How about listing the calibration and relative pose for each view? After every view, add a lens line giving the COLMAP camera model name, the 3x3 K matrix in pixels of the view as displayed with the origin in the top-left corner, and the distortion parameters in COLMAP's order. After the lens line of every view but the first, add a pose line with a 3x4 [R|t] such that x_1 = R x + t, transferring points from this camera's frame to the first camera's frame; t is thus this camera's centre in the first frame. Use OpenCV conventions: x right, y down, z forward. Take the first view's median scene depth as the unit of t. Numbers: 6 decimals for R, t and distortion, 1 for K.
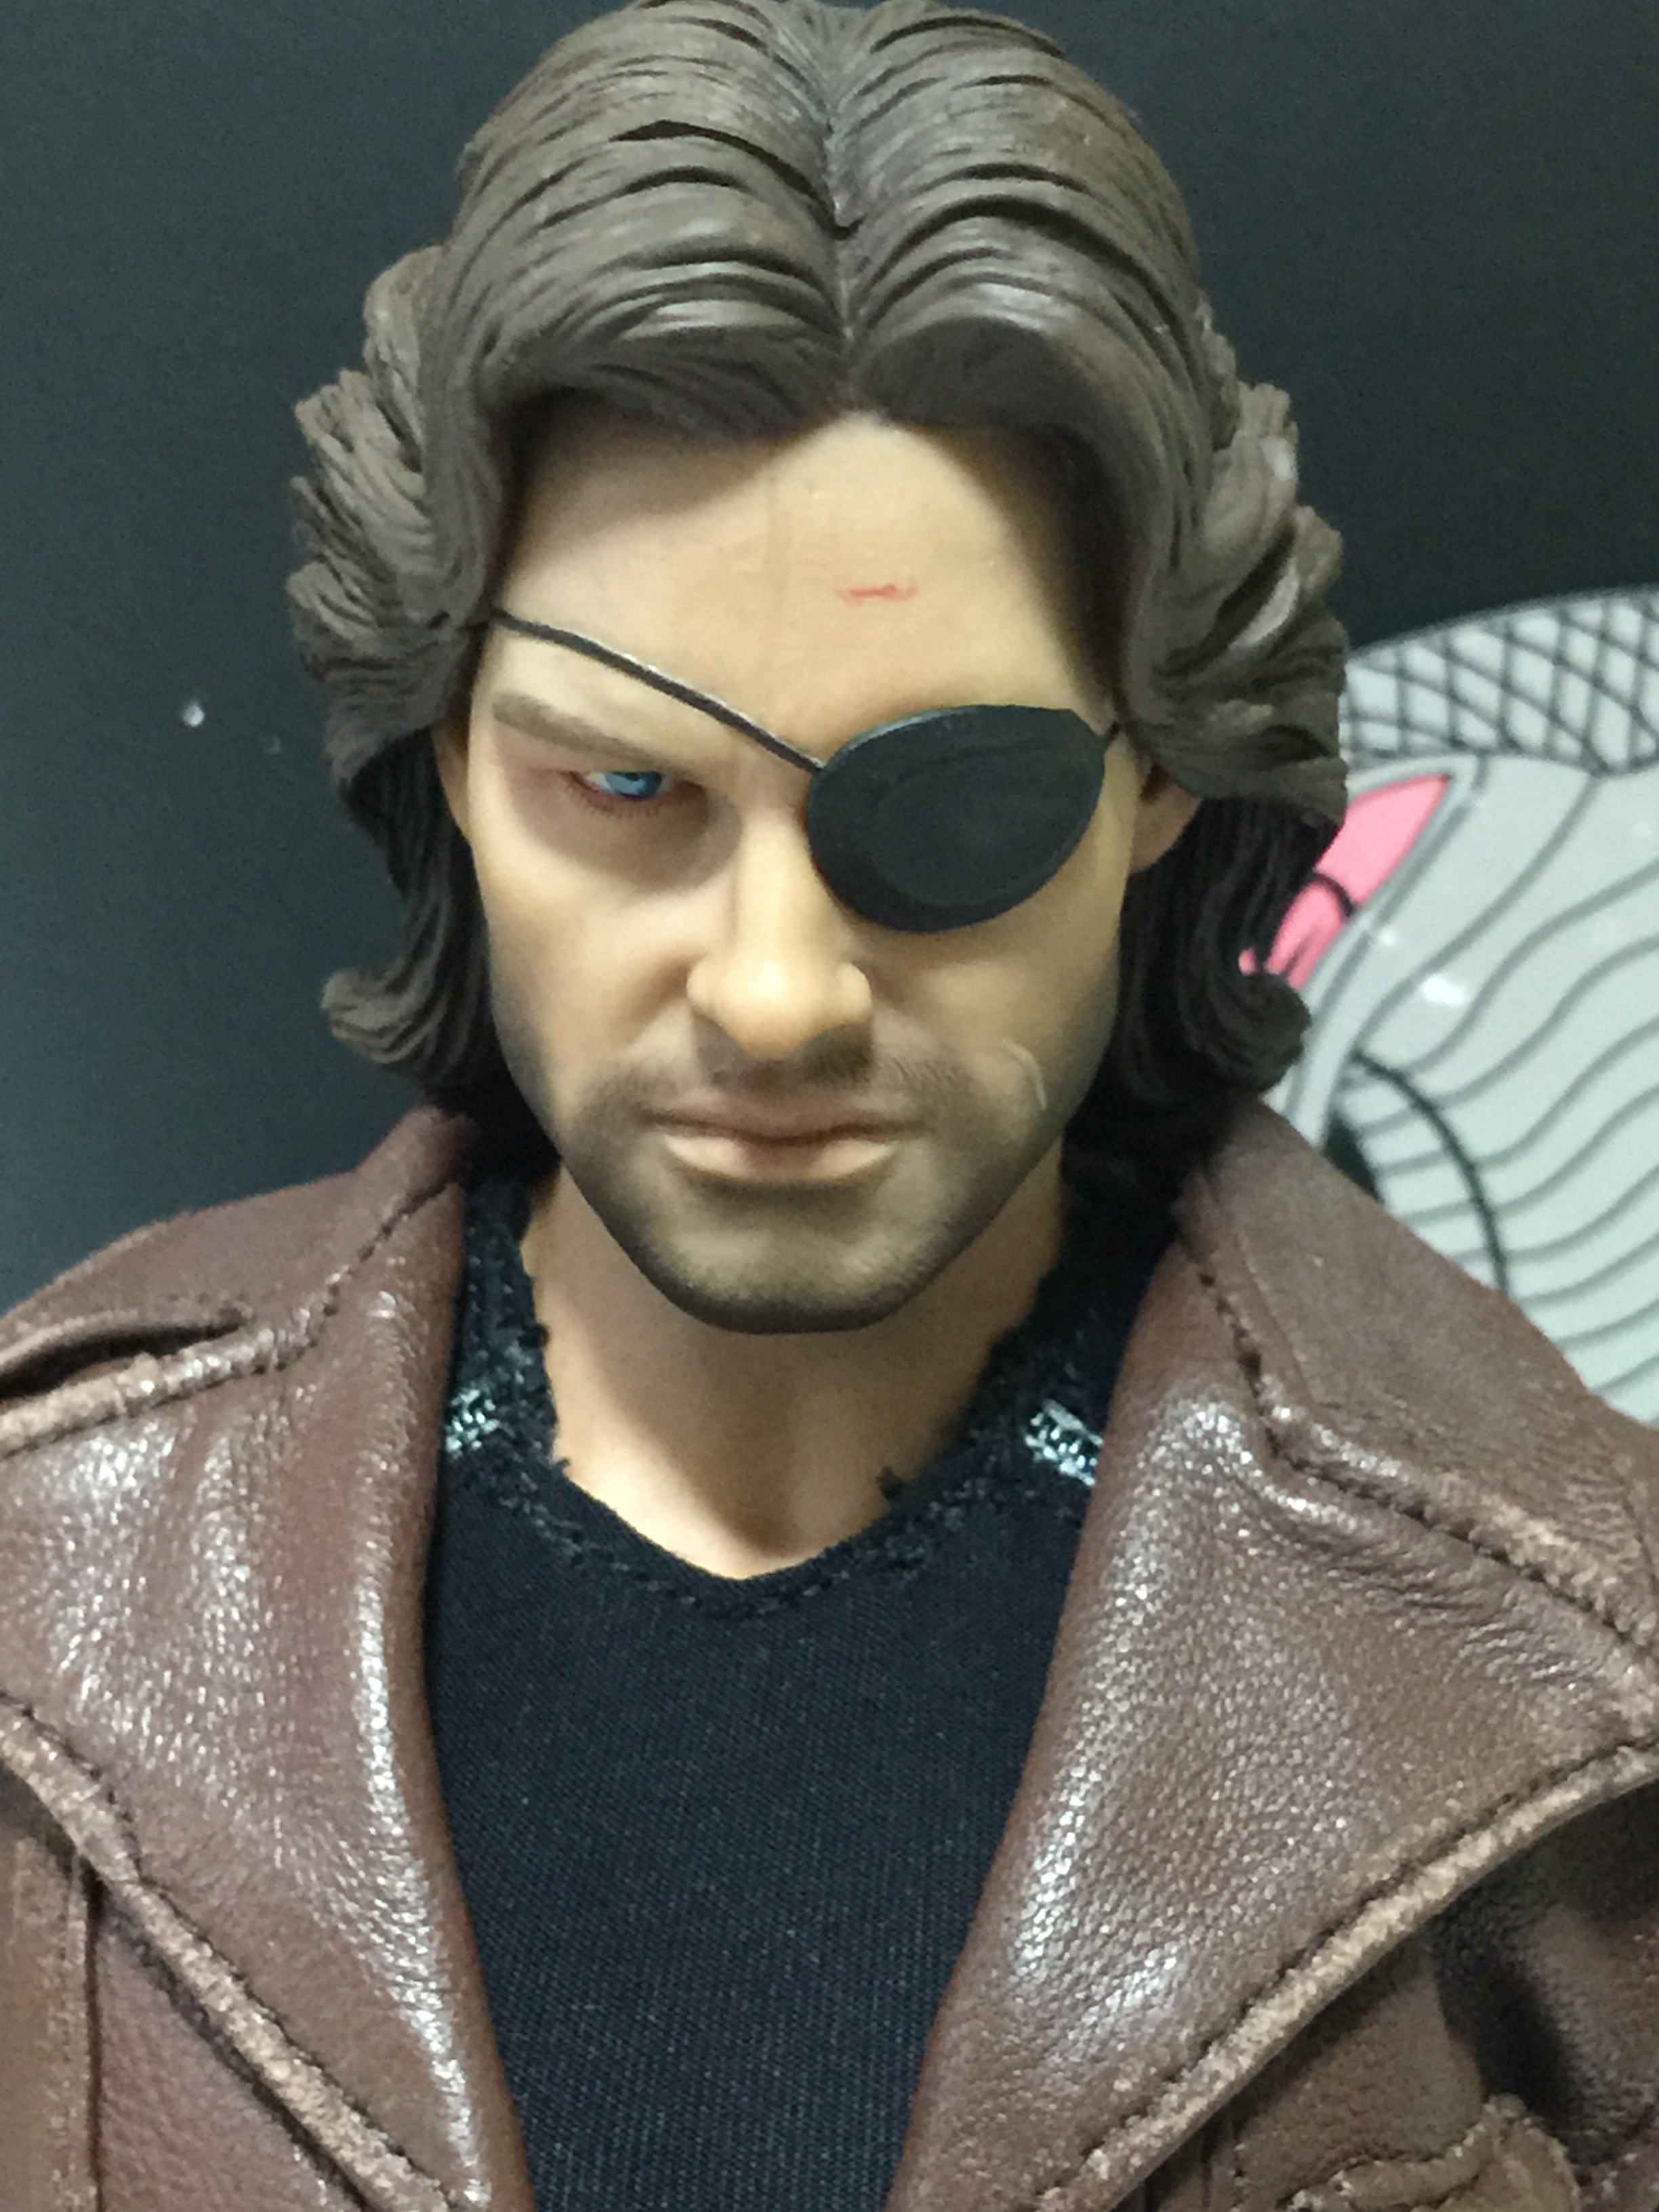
lens RADIAL K [[3925.9, 0, 834.5], [0, 3925.9, 1106.7], [0, 0, 1]] dist [0.001240, 0.000000]
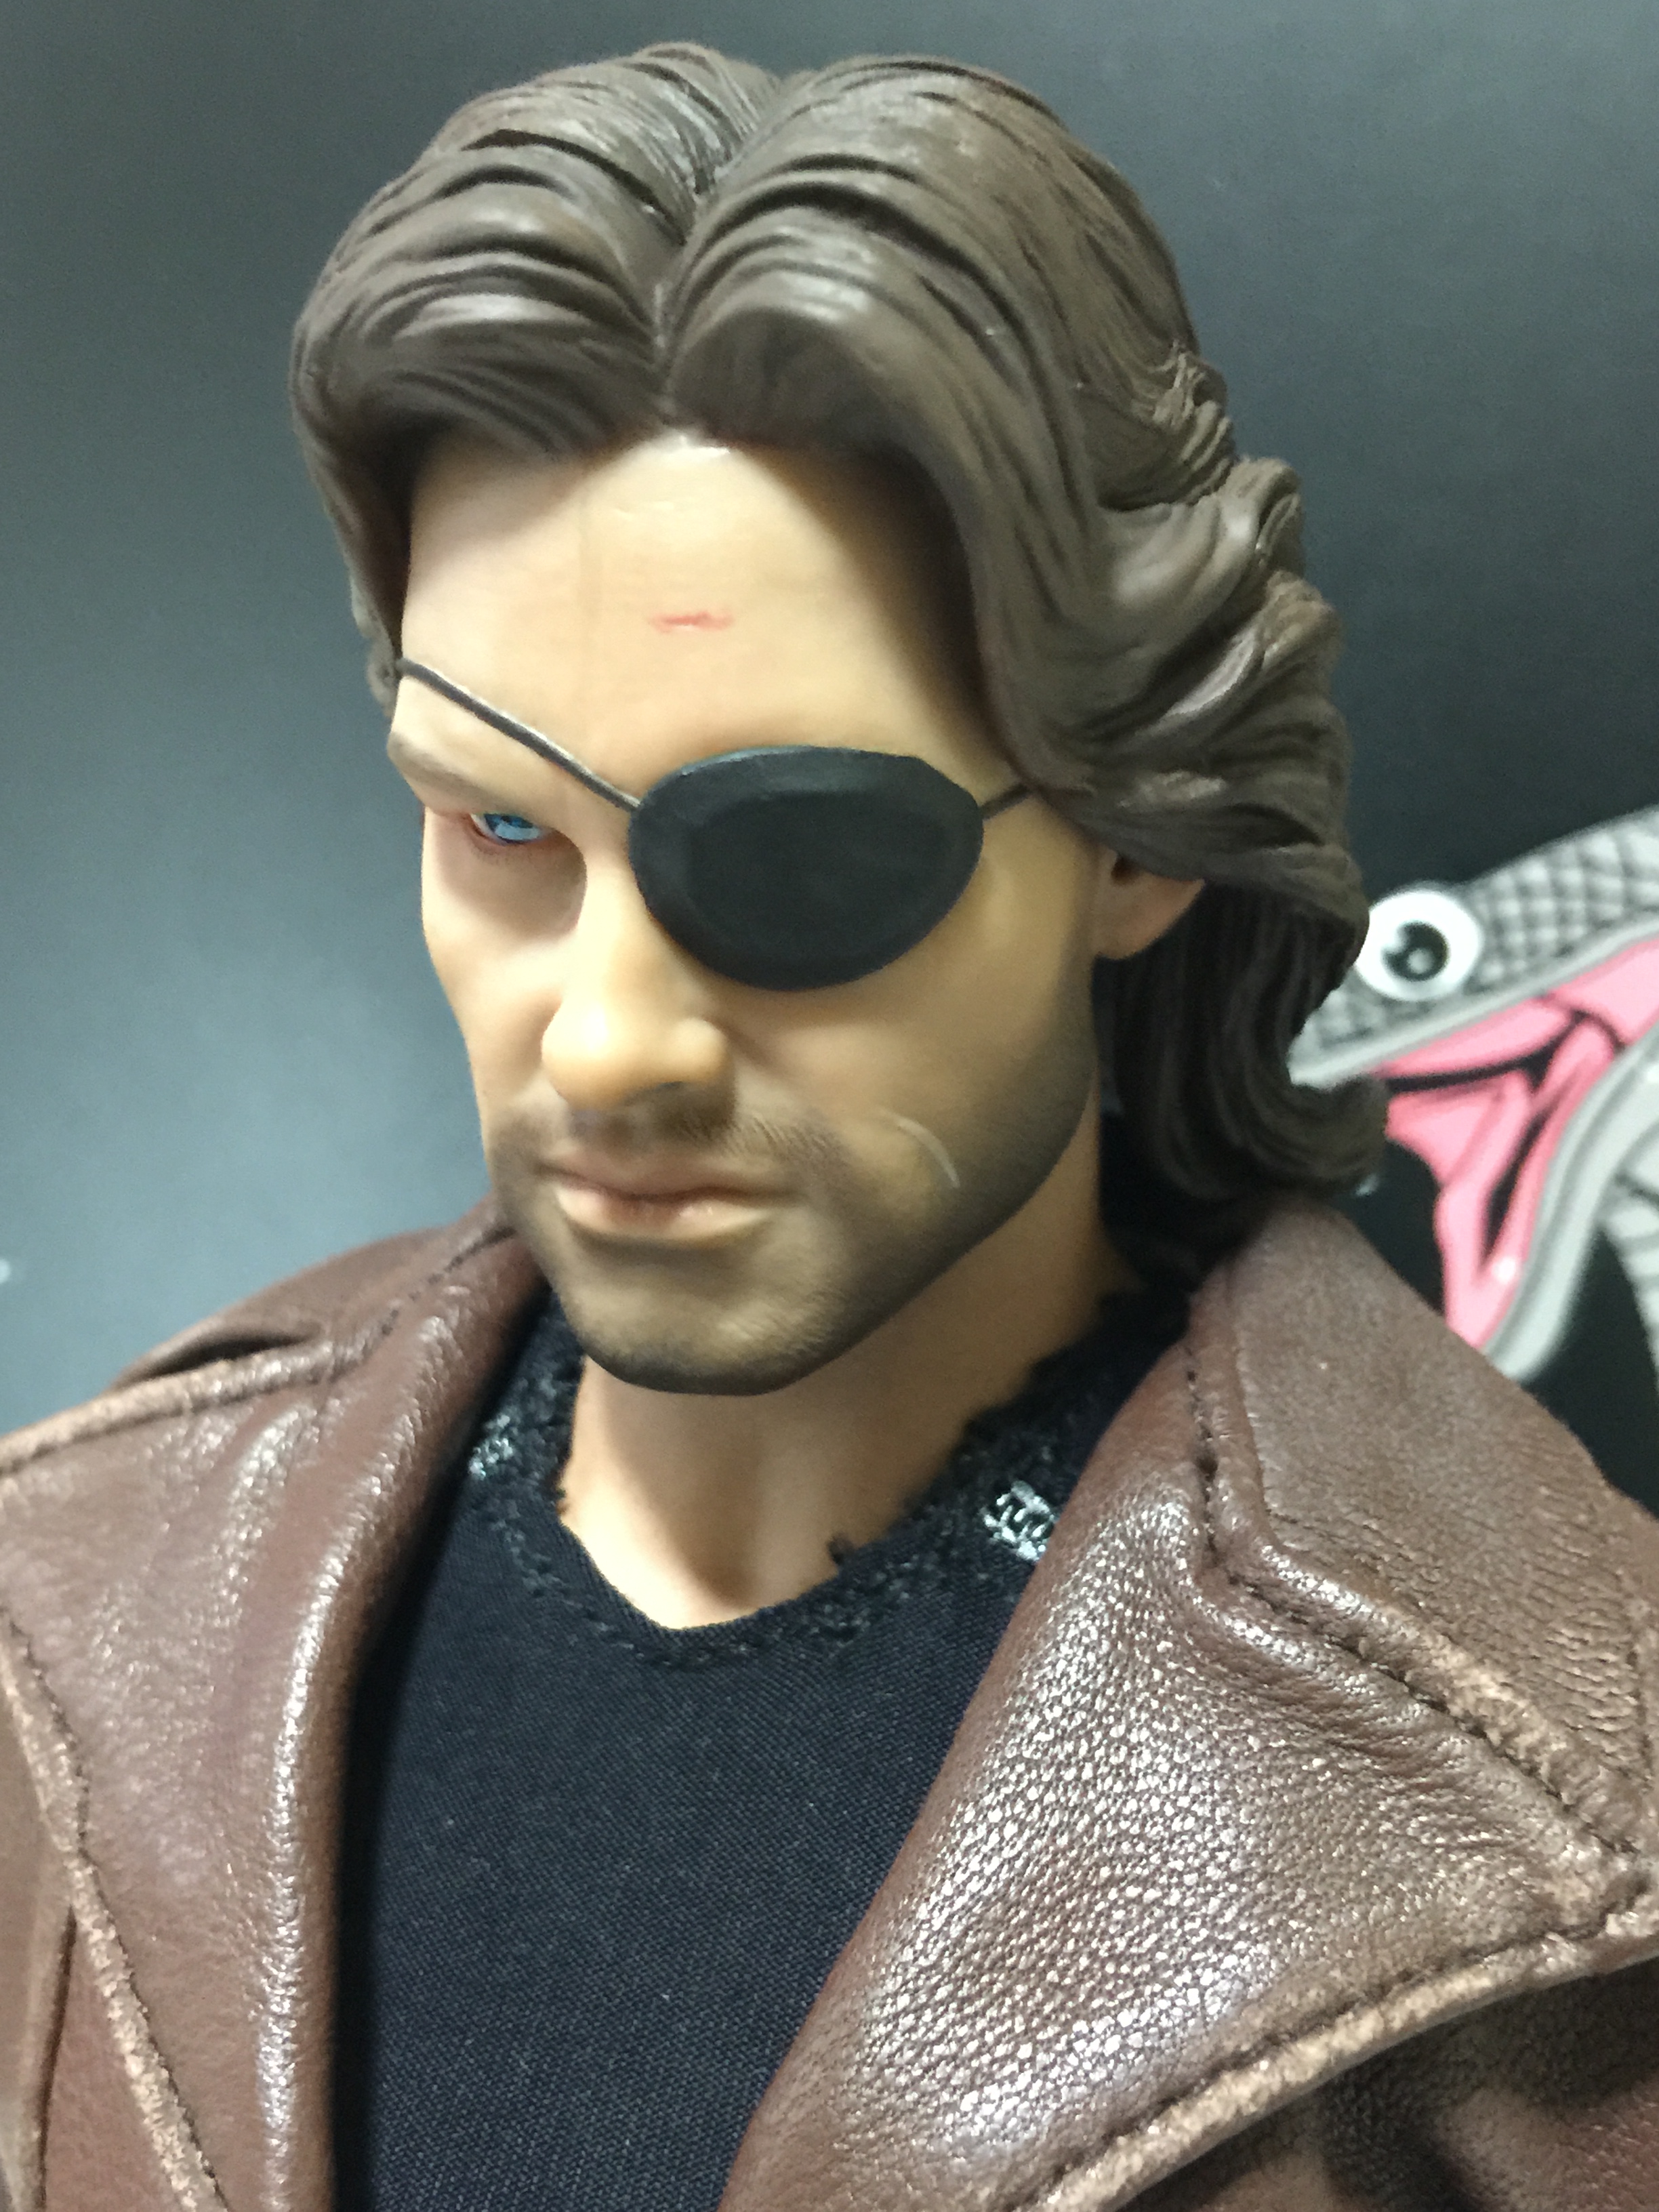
lens RADIAL K [[2544.1, 0, 836.5], [0, 2544.1, 1102.7], [0, 0, 1]] dist [0.014173, 0.000000]
pose [[0.955427, 0.058837, -0.289306, 0.201265], [-0.068576, 0.997366, -0.023634, -0.003117], [0.287153, 0.042420, 0.956945, 0.379715]]
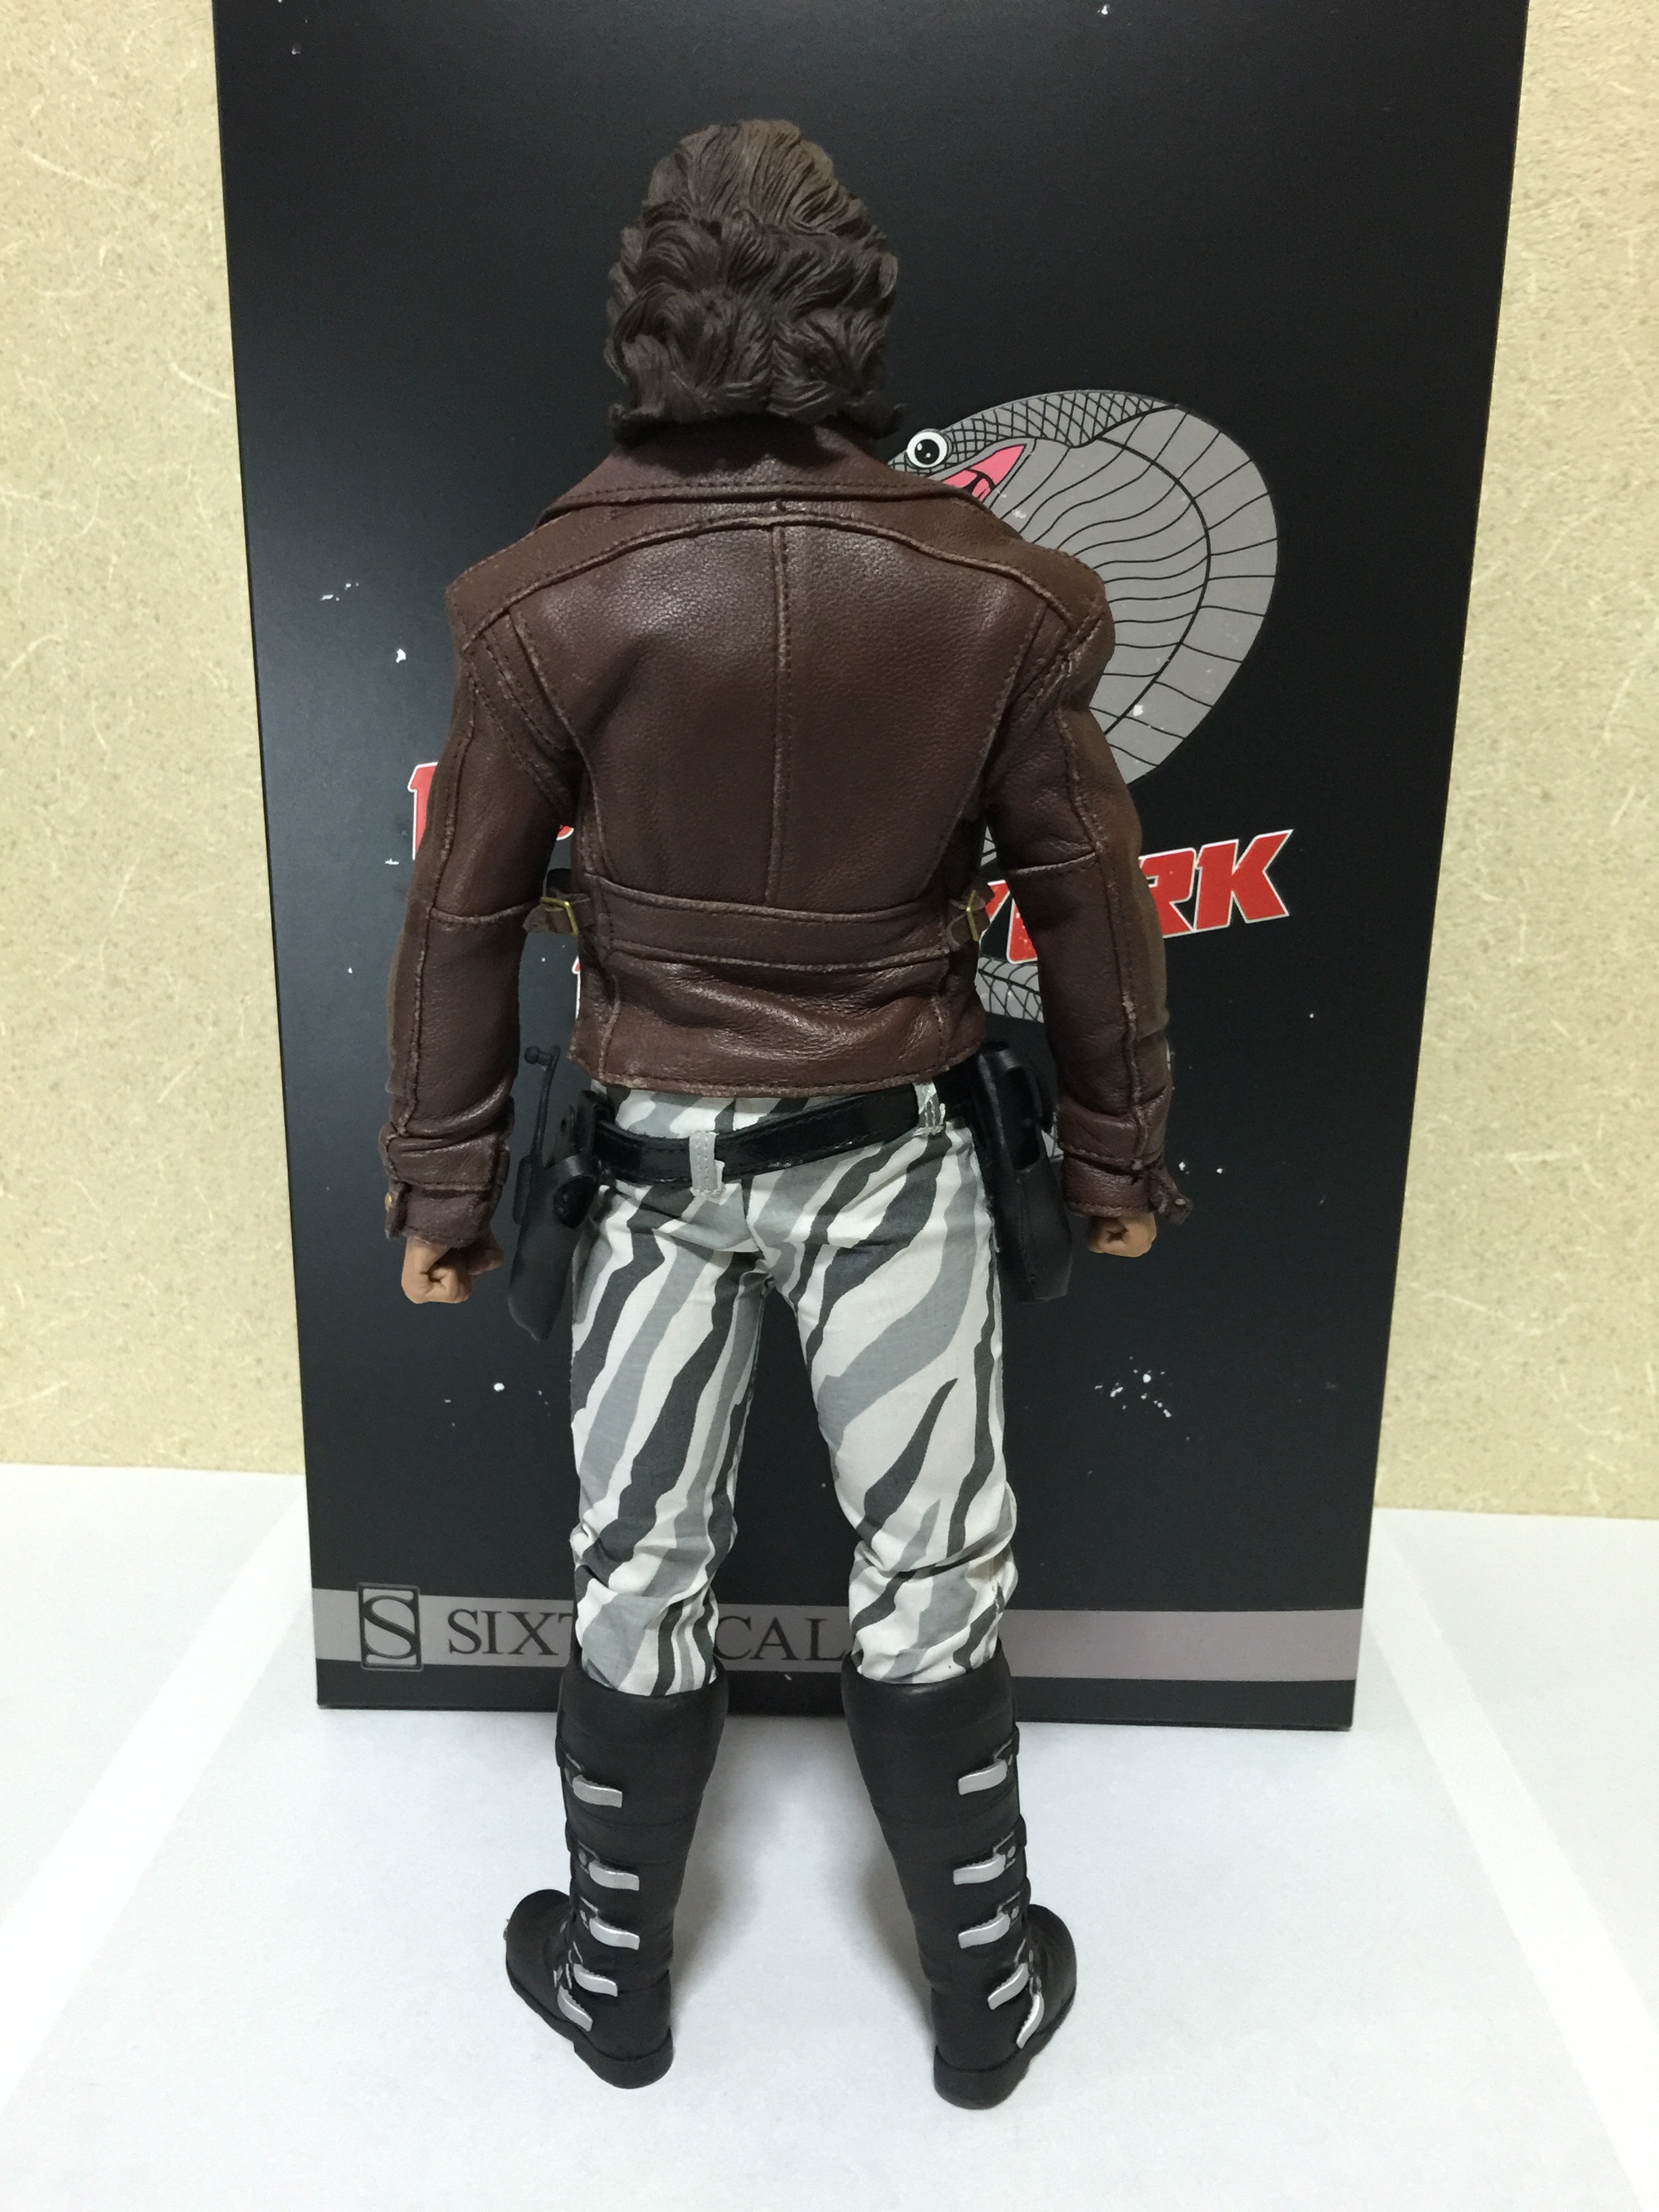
lens RADIAL K [[1910.7, 0, 817.0], [0, 1910.7, 1095.0], [0, 0, 1]] dist [0.059180, -0.139034]
pose [[0.991715, 0.016040, 0.127451, -0.330238], [-0.030823, 0.992901, 0.114883, 0.429535], [-0.124704, -0.117859, 0.985169, -0.975636]]
